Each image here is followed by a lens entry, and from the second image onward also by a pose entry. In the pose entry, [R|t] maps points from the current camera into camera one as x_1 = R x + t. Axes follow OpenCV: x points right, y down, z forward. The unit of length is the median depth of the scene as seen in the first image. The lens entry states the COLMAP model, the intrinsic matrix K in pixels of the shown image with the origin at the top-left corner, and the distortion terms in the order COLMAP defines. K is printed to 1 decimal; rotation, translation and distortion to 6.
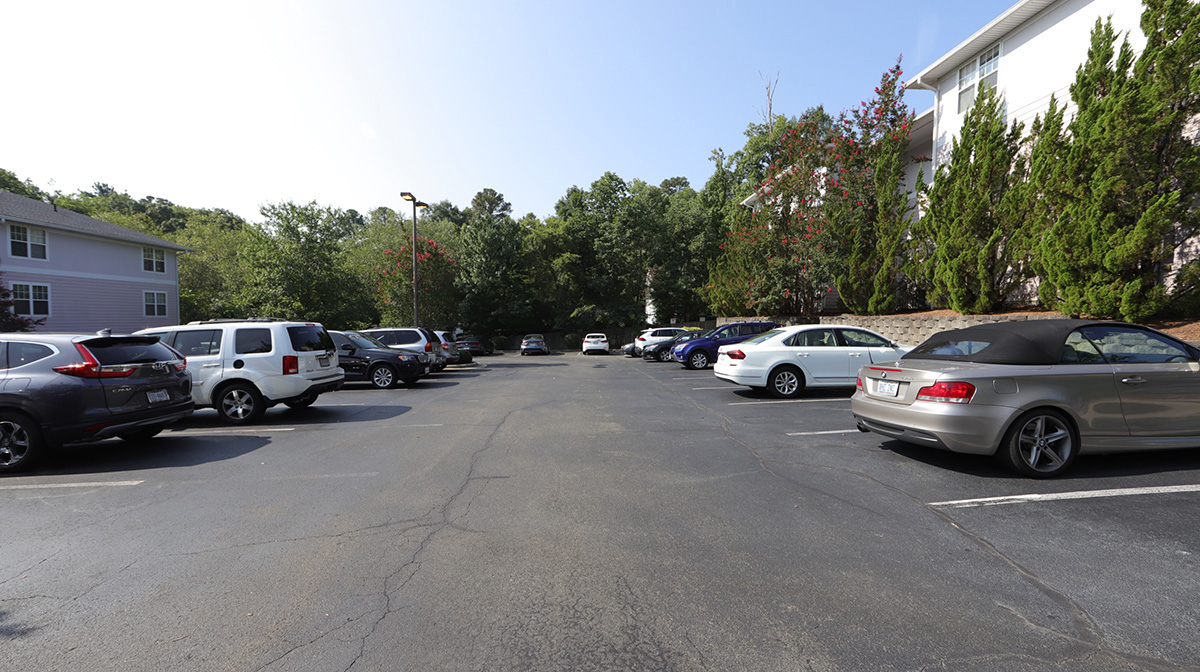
lens RADIAL K [[477.6, 0, 603.7], [0, 477.6, 333.6], [0, 0, 1]] dist [0.002378, 0.000473]
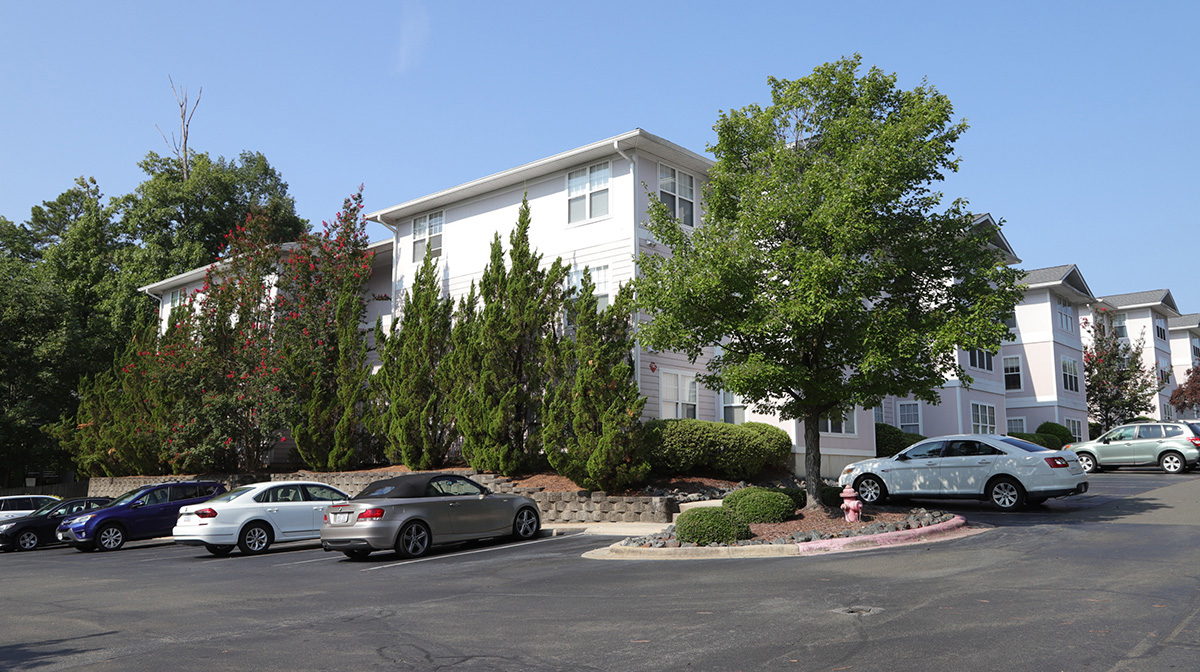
lens RADIAL K [[1025.3, 0, 600.7], [0, 1025.3, 336.9], [0, 0, 1]] dist [0.003987, 0.005924]
pose [[0.719633, 0.084713, 0.689168, -0.446667], [0.033554, 0.987128, -0.156376, 0.031576], [-0.693544, 0.135657, 0.707527, -0.785629]]
